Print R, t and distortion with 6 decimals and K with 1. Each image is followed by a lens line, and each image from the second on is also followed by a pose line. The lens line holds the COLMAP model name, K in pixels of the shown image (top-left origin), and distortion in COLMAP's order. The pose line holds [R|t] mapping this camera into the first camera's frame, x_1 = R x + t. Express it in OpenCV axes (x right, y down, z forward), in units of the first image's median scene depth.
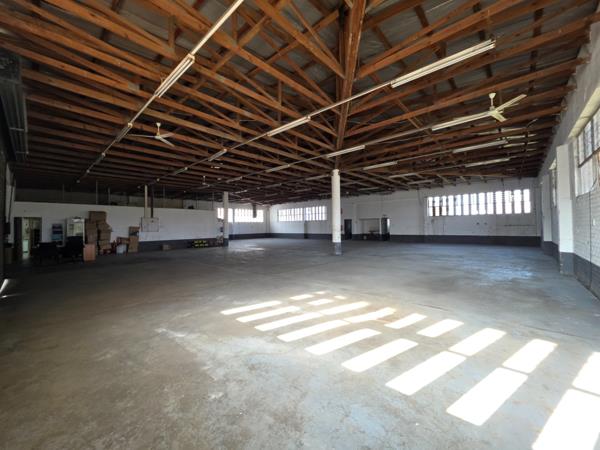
lens RADIAL K [[240.1, 0, 301.5], [0, 240.1, 225.4], [0, 0, 1]] dist [0.000722, -0.000374]
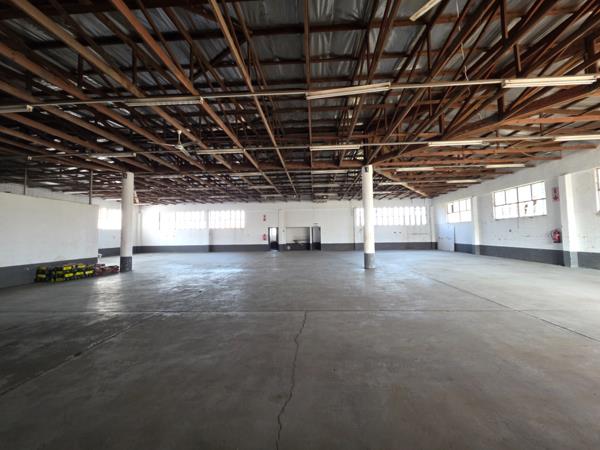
lens RADIAL K [[240.1, 0, 300.8], [0, 240.1, 226.7], [0, 0, 1]] dist [0.000722, -0.000374]
pose [[0.777693, 0.022276, 0.628249, -0.295209], [0.002737, 0.999243, -0.038818, 0.006152], [-0.628638, 0.031908, 0.777043, 0.270535]]
